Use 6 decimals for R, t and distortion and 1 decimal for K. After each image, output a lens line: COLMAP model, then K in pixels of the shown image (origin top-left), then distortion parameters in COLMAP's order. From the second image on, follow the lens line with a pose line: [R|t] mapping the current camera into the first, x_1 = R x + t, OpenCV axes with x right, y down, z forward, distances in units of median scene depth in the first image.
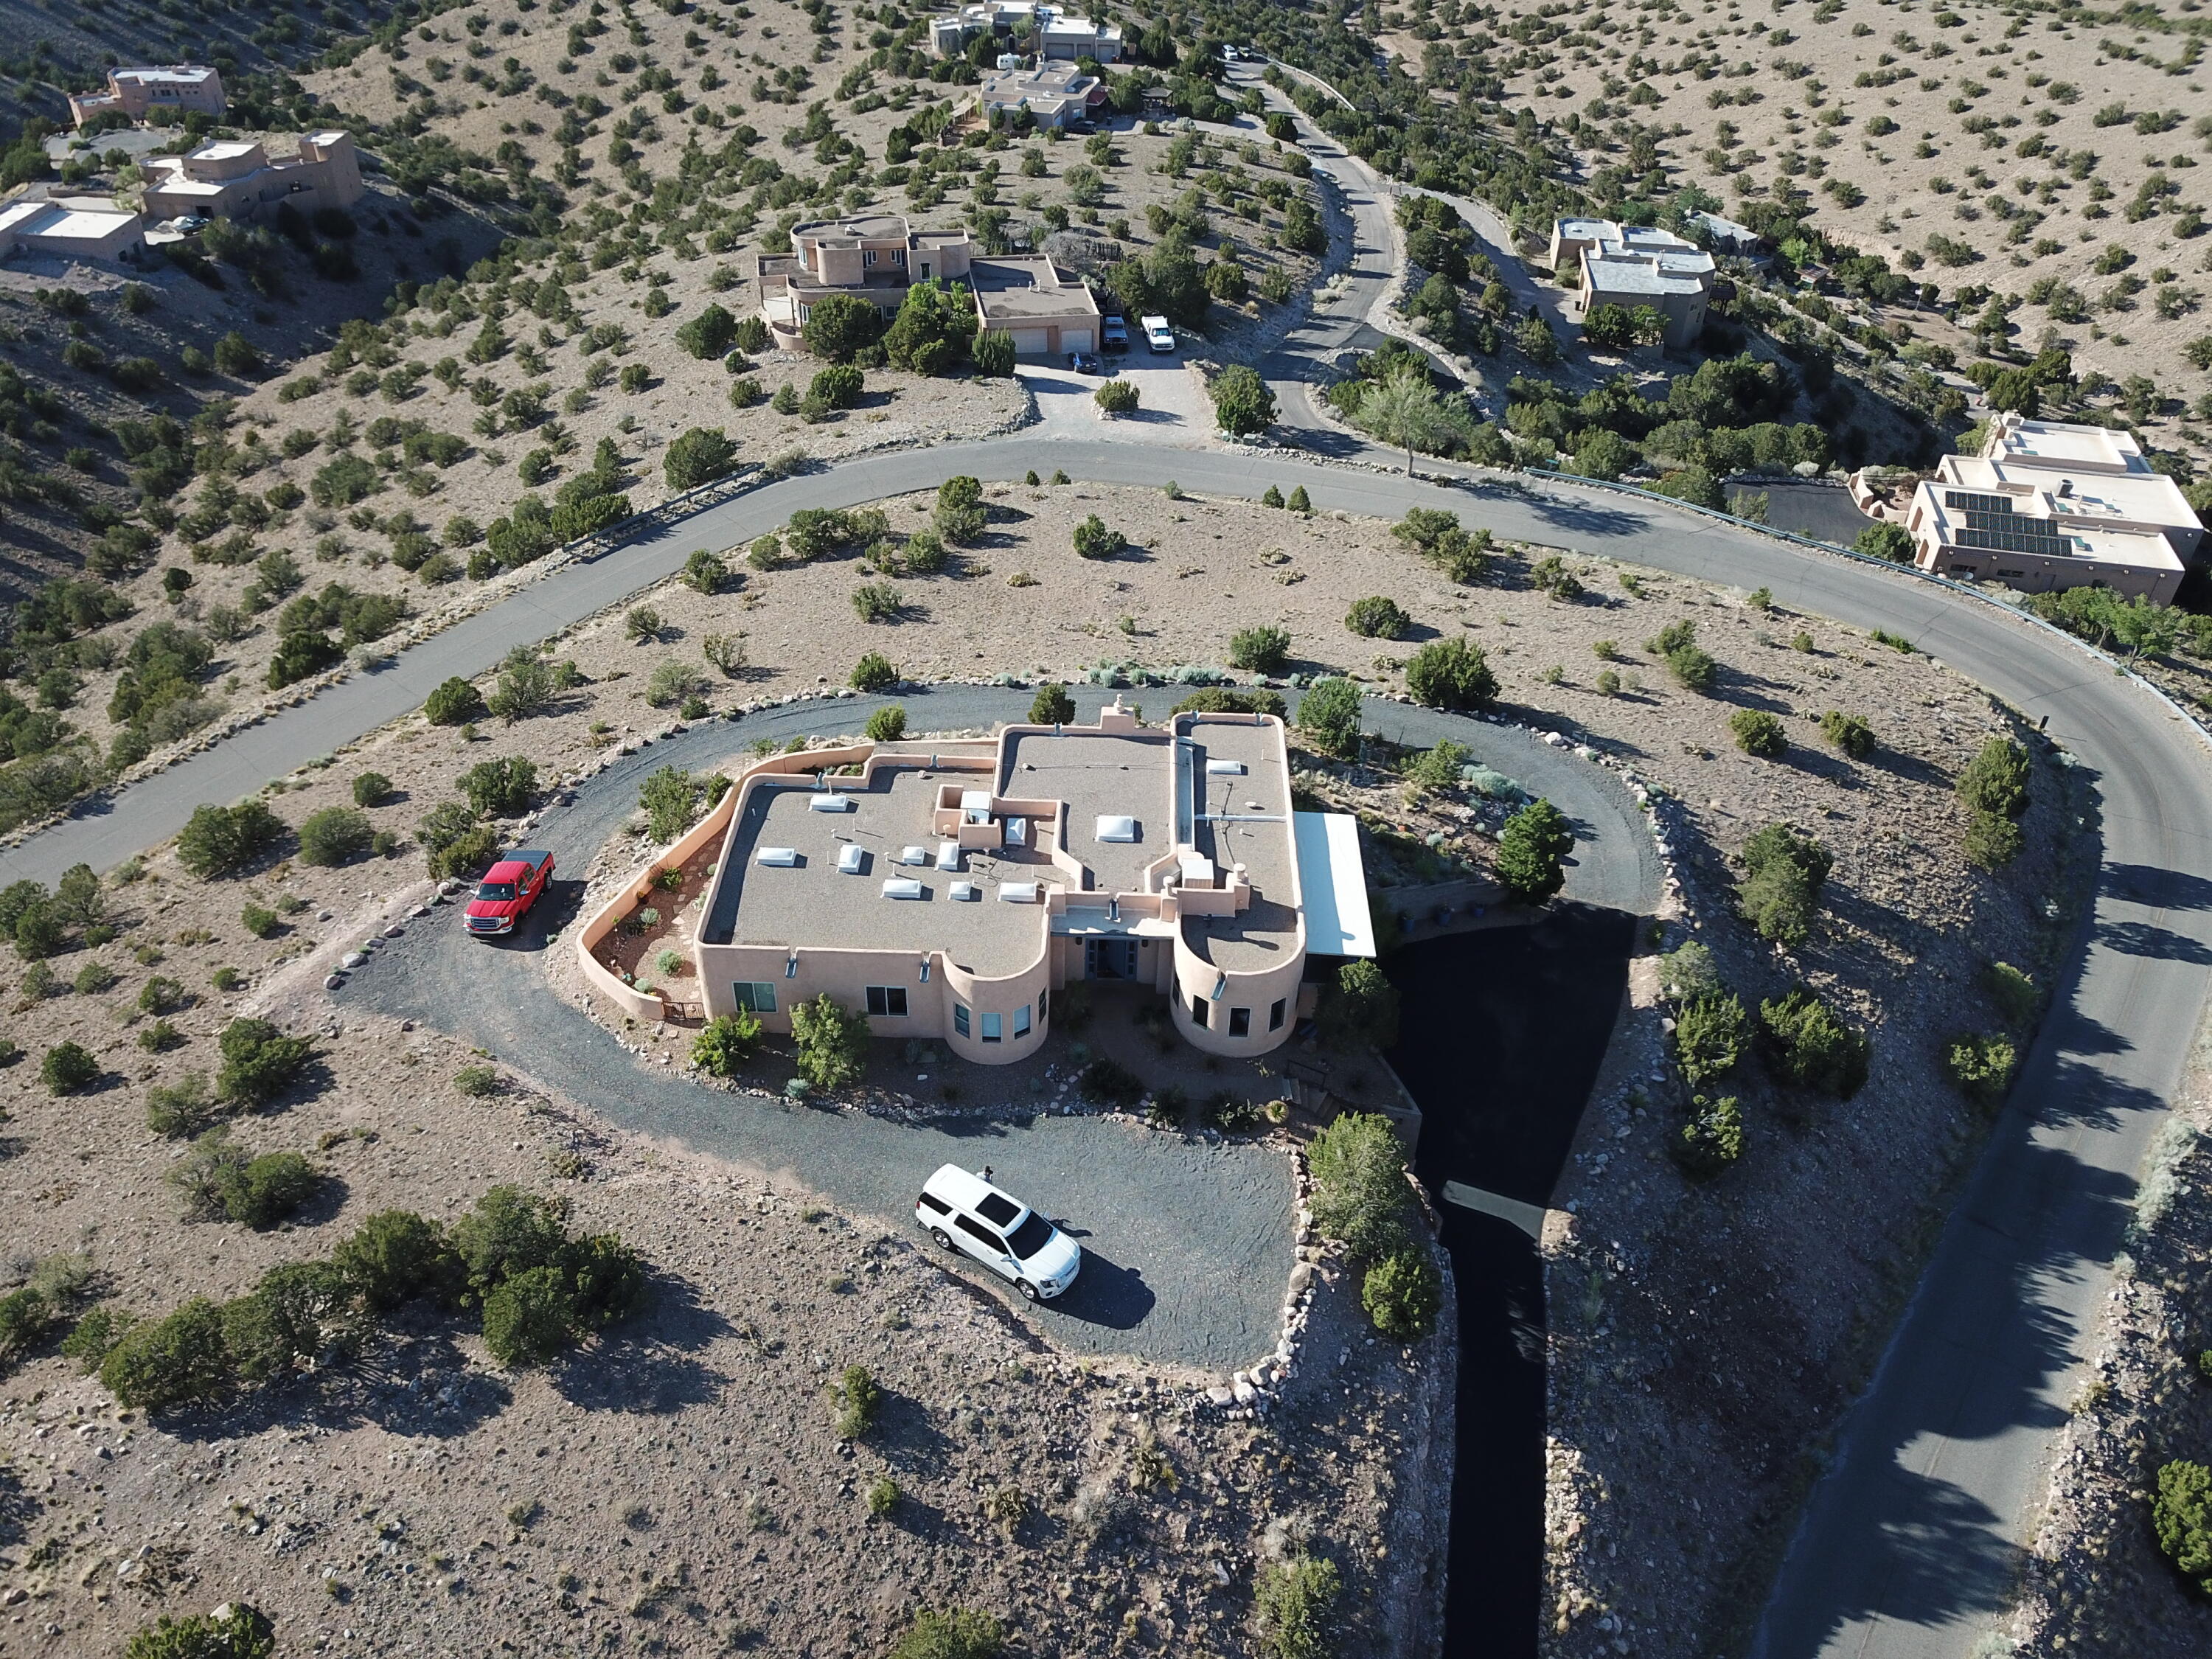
lens RADIAL K [[1694.1, 0, 1099.0], [0, 1694.1, 837.0], [0, 0, 1]] dist [0.003744, -0.011976]
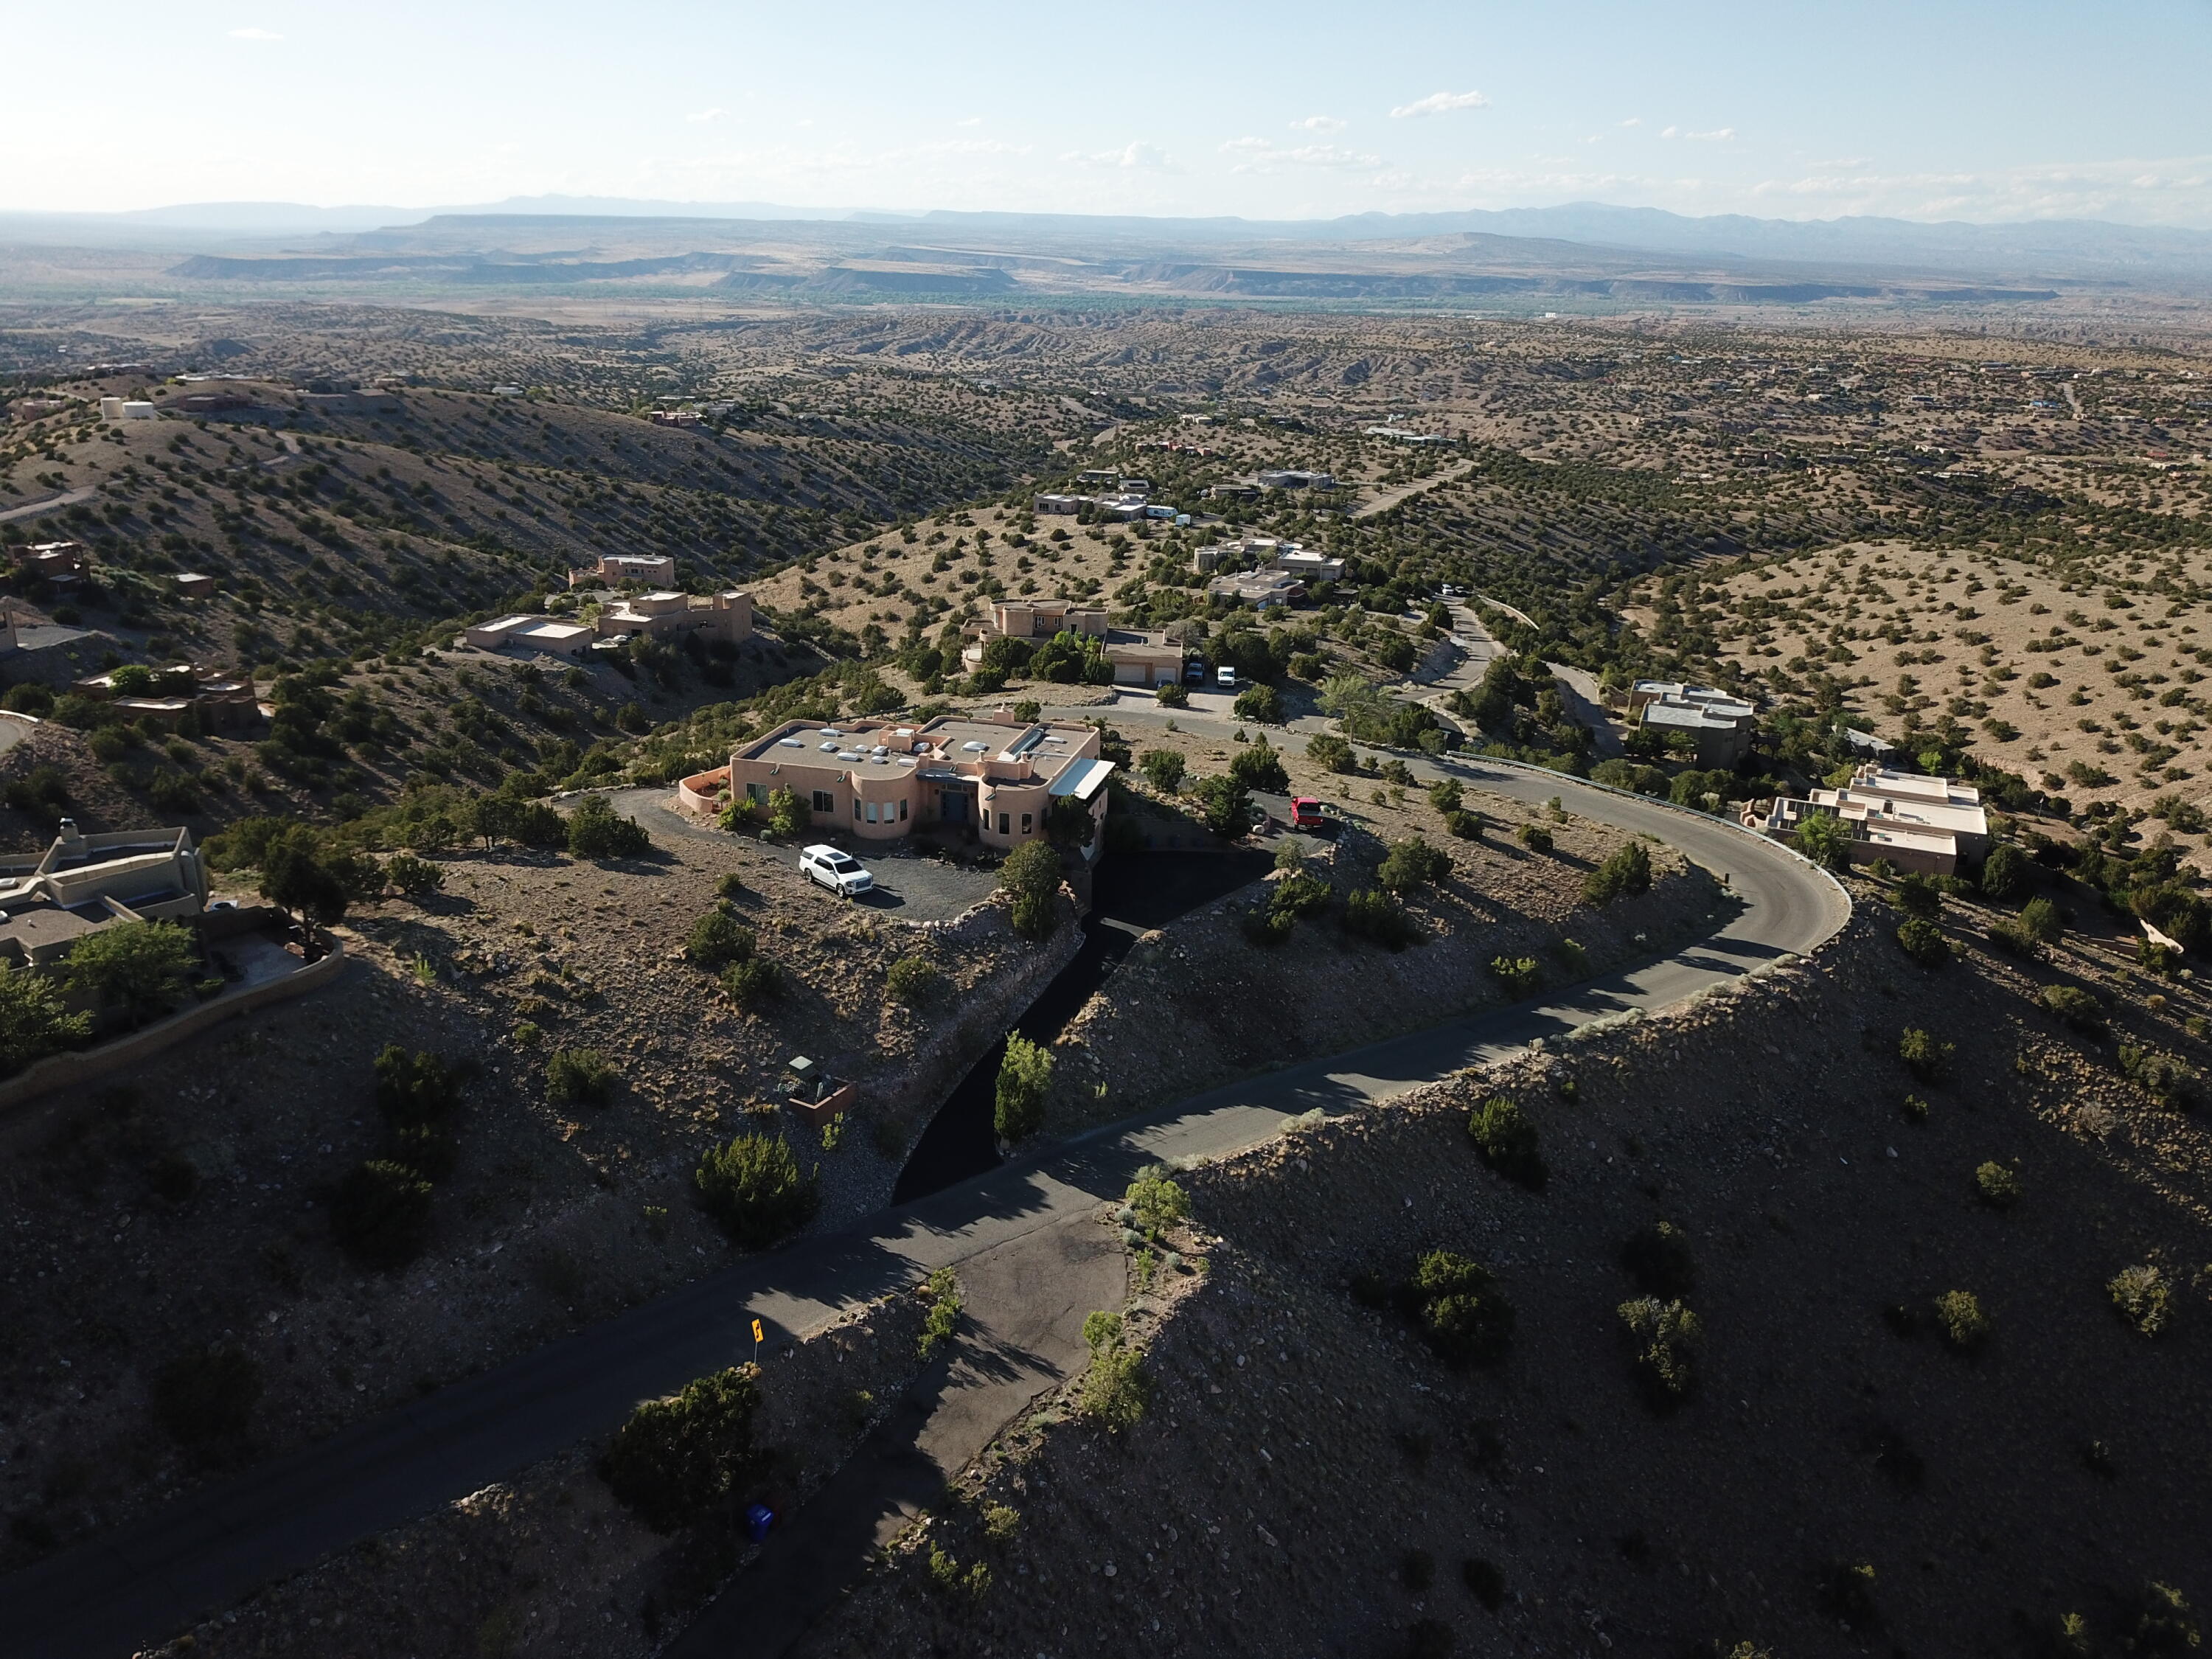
lens RADIAL K [[1691.4, 0, 1106.0], [0, 1691.4, 829.5], [0, 0, 1]] dist [0.024381, -0.053363]
pose [[0.976413, 0.074647, -0.202597, 0.109788], [-0.137188, 0.939067, -0.315172, 0.132178], [0.166726, 0.335531, 0.927158, -0.129721]]
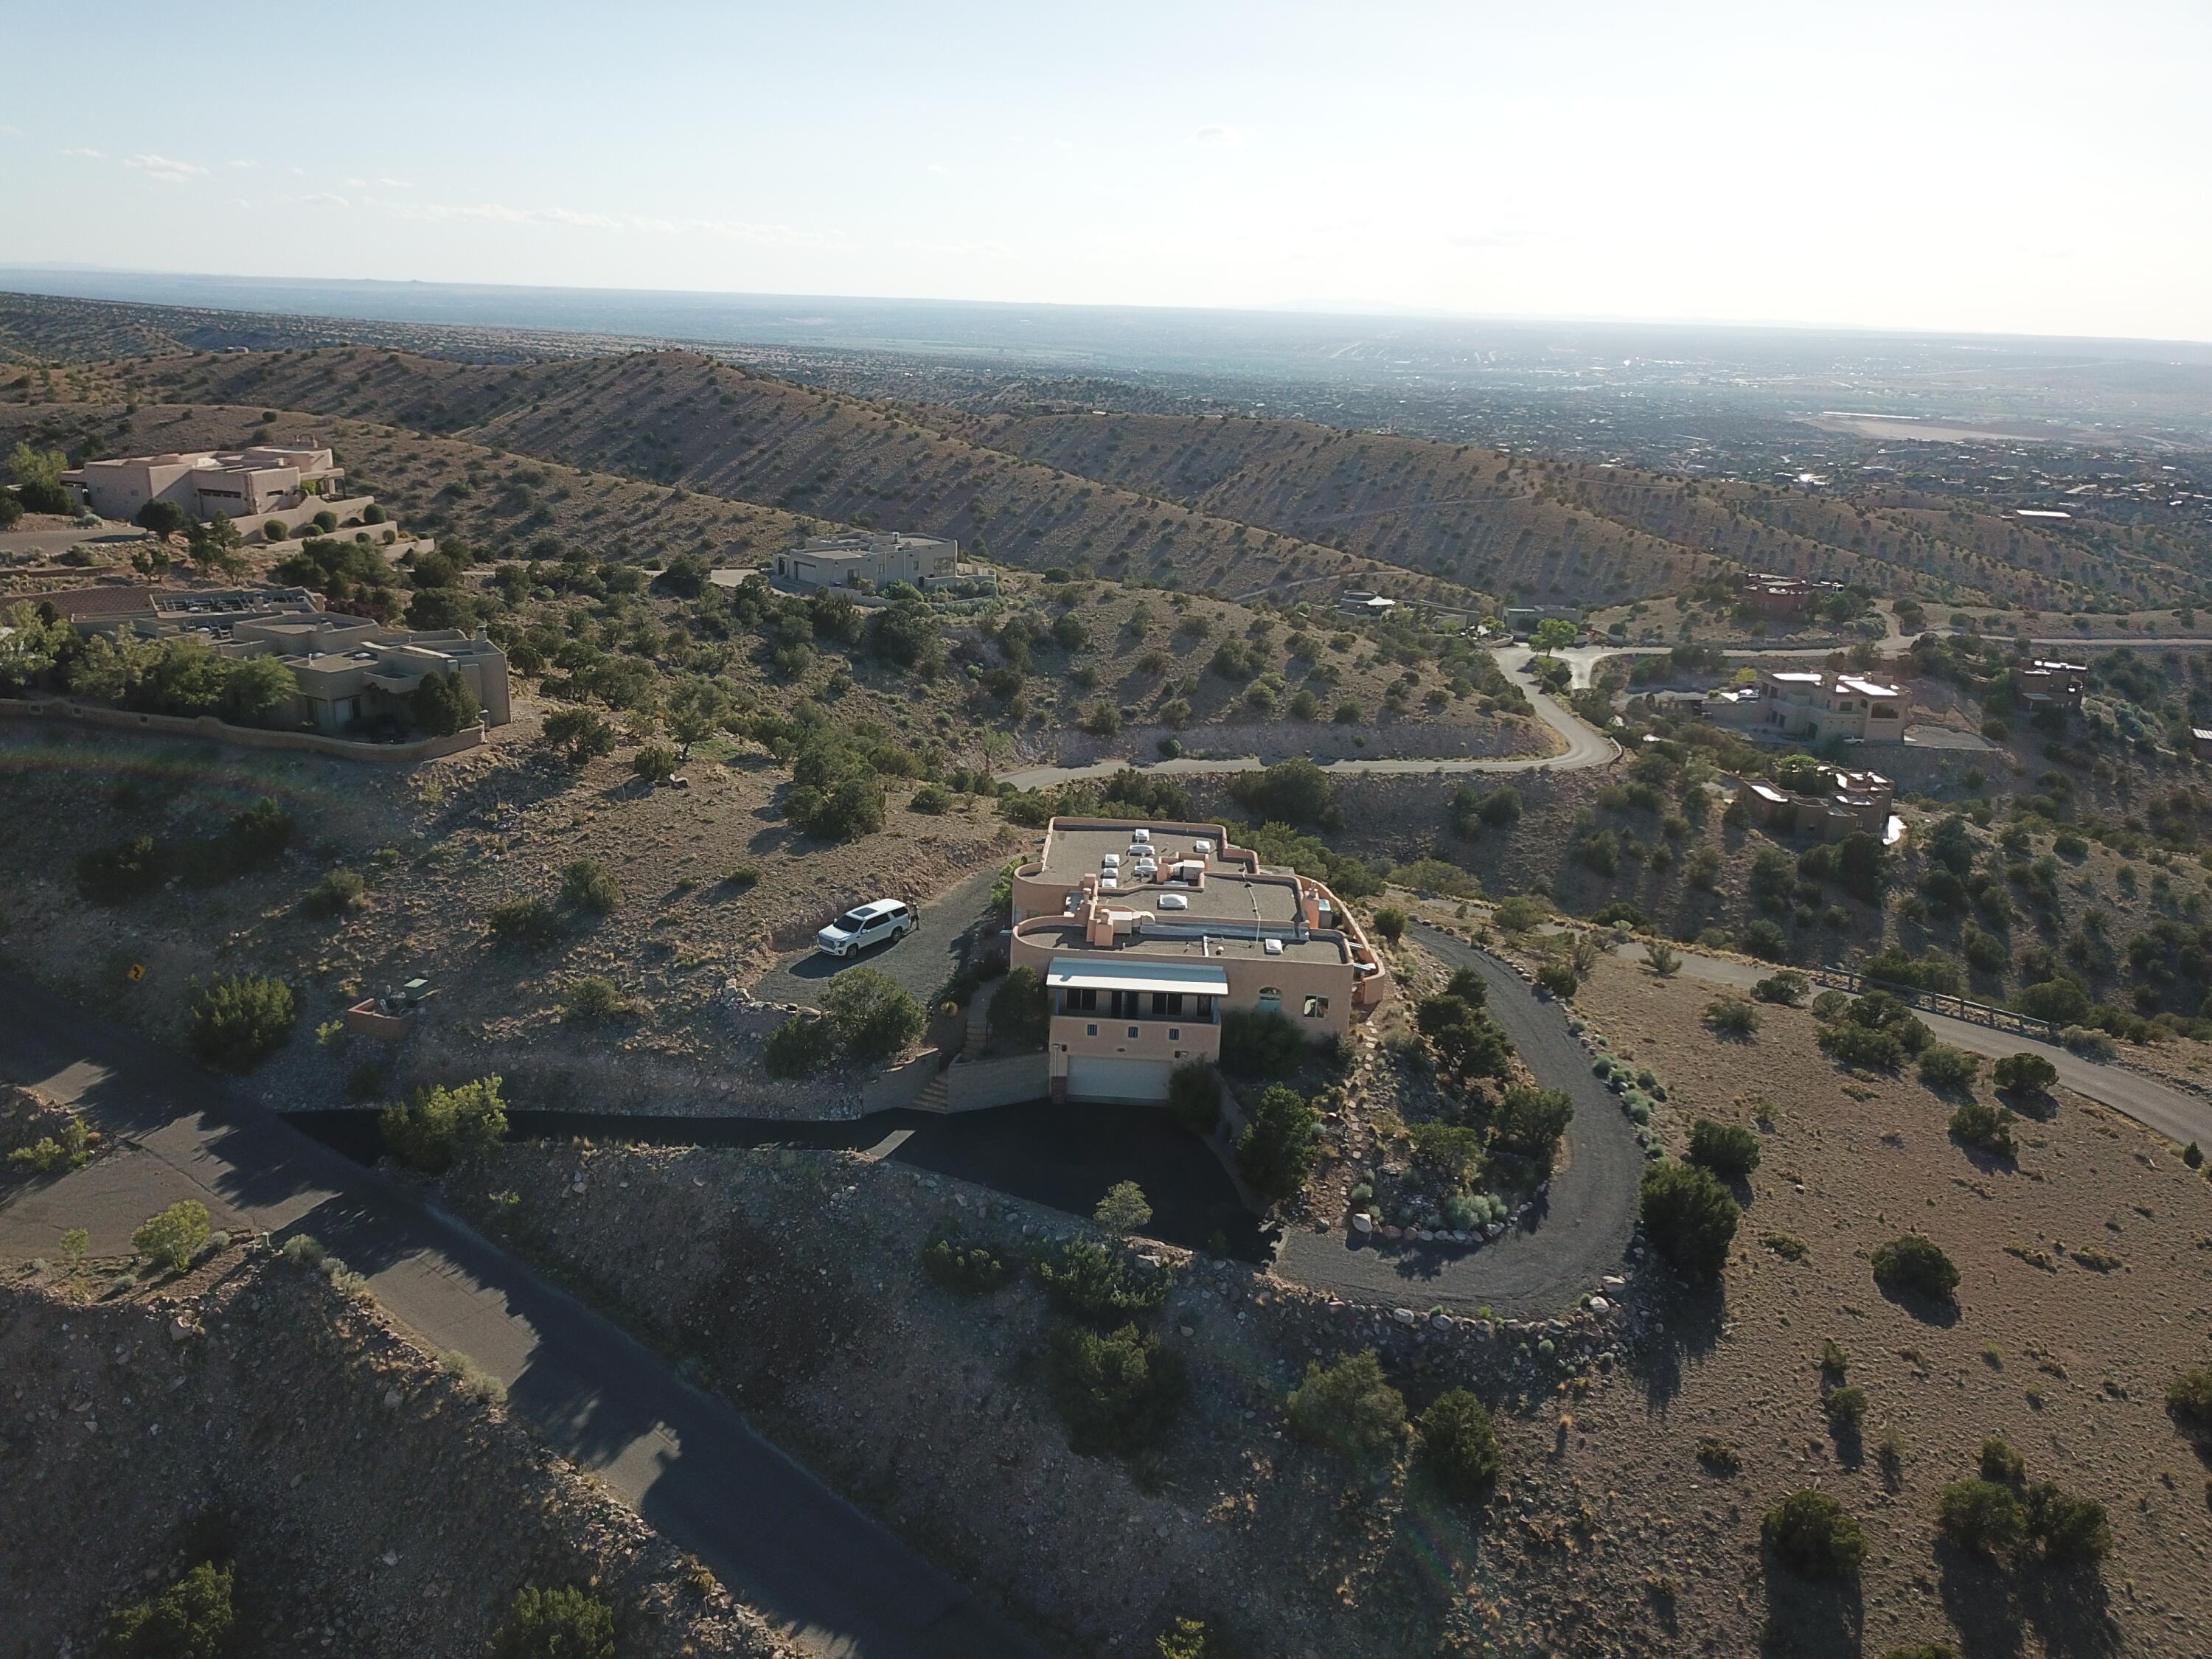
lens RADIAL K [[1707.2, 0, 1094.7], [0, 1707.2, 830.9], [0, 0, 1]] dist [-0.001804, -0.003457]
pose [[-0.019361, 0.272806, -0.961874, 0.269938], [-0.648045, 0.729179, 0.219853, -0.063079], [0.761356, 0.627595, 0.162673, 0.148485]]
